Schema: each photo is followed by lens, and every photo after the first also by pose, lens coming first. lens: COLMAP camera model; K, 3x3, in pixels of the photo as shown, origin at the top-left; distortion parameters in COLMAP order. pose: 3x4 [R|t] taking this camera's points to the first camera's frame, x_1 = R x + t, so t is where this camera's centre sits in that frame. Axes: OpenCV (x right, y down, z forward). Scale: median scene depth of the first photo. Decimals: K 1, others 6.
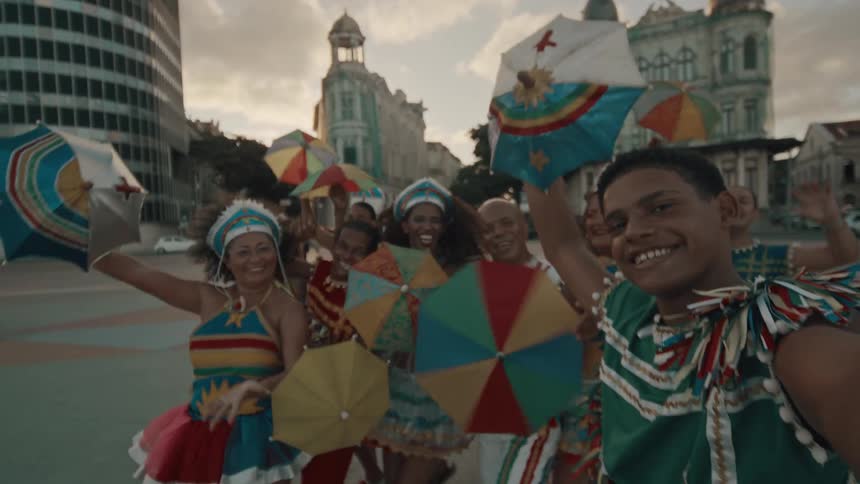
lens RADIAL K [[483.5, 0, 427.0], [0, 483.5, 229.6], [0, 0, 1]] dist [-0.001719, -0.000631]
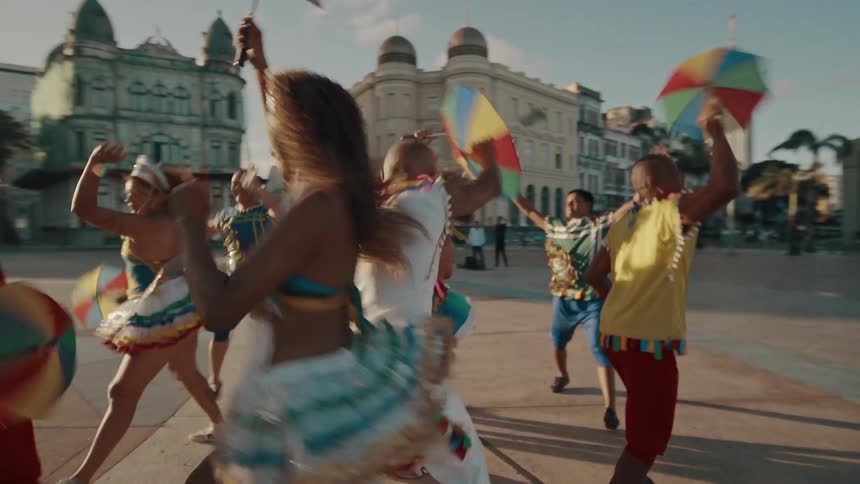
lens RADIAL K [[474.7, 0, 437.2], [0, 474.7, 239.9], [0, 0, 1]] dist [0.002054, 0.001033]
pose [[0.526357, 0.027711, 0.849812, -0.099497], [-0.004207, 0.999541, -0.029987, 0.024122], [-0.850253, 0.012209, 0.526232, -0.117001]]
